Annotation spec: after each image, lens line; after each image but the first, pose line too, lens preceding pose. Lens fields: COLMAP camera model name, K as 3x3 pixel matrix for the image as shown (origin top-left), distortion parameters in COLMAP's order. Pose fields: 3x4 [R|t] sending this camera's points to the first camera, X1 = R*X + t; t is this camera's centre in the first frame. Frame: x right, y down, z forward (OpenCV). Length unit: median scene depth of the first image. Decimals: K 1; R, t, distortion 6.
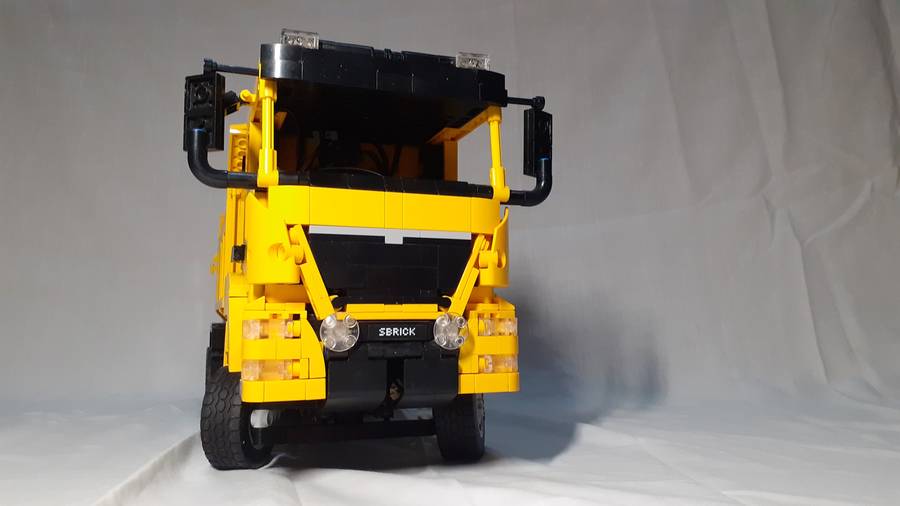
lens RADIAL K [[709.8, 0, 450.0], [0, 709.8, 253.0], [0, 0, 1]] dist [0.060236, -0.005904]
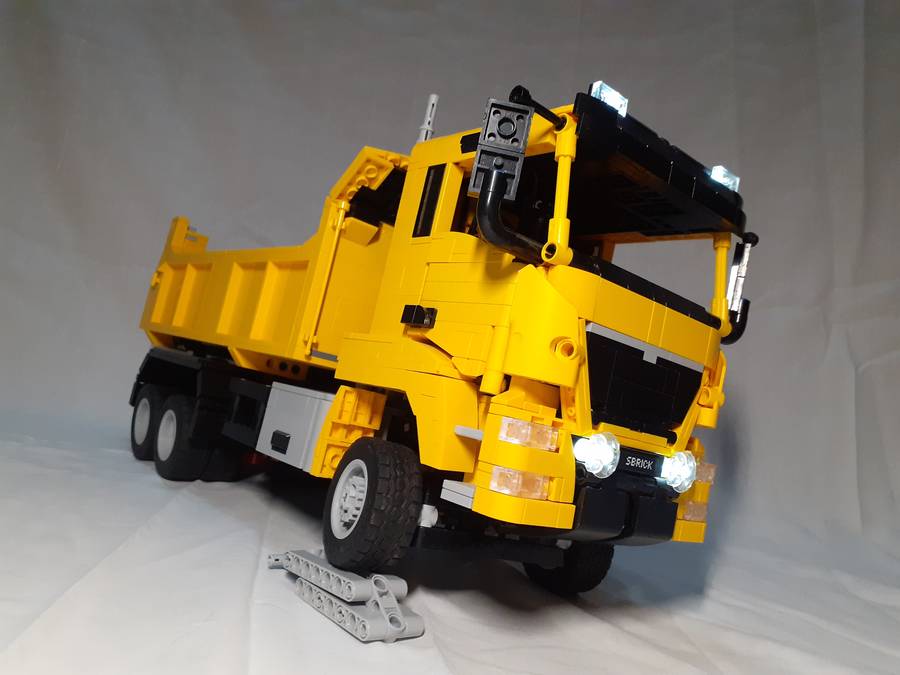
lens RADIAL K [[708.9, 0, 453.0], [0, 708.9, 341.6], [0, 0, 1]] dist [0.071532, -0.073559]
pose [[0.921253, 0.229469, 0.314066, -0.565264], [-0.235548, 0.971677, -0.019009, 0.035242], [-0.309533, -0.056466, 0.949211, 0.241477]]
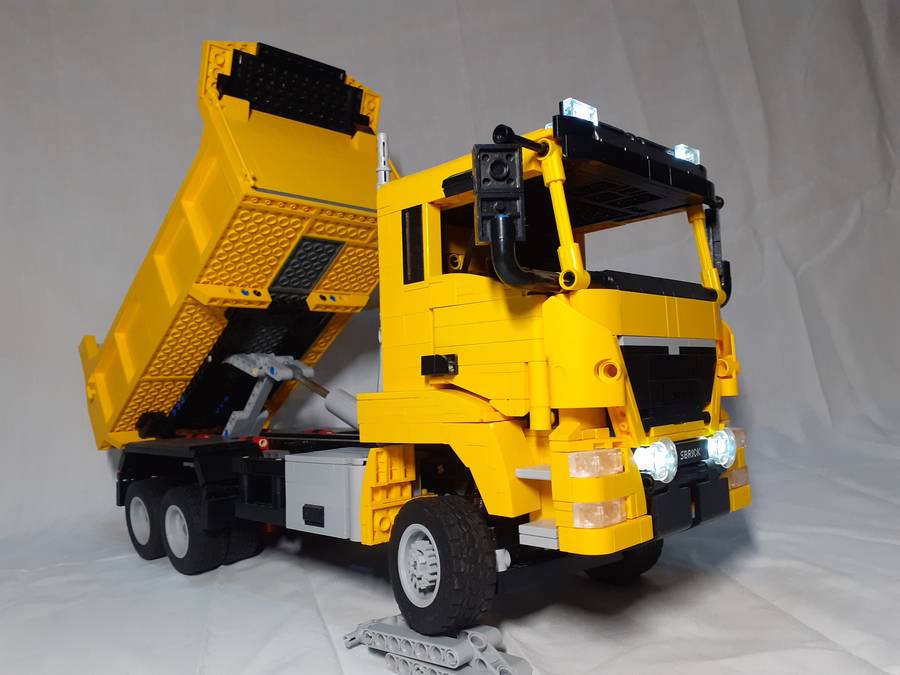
lens RADIAL K [[708.9, 0, 453.0], [0, 708.9, 341.6], [0, 0, 1]] dist [0.071532, -0.073559]
pose [[0.906889, -0.017851, 0.420992, -0.686399], [0.015296, 0.999838, 0.009447, -0.040626], [-0.421092, -0.002128, 0.907015, 0.300102]]
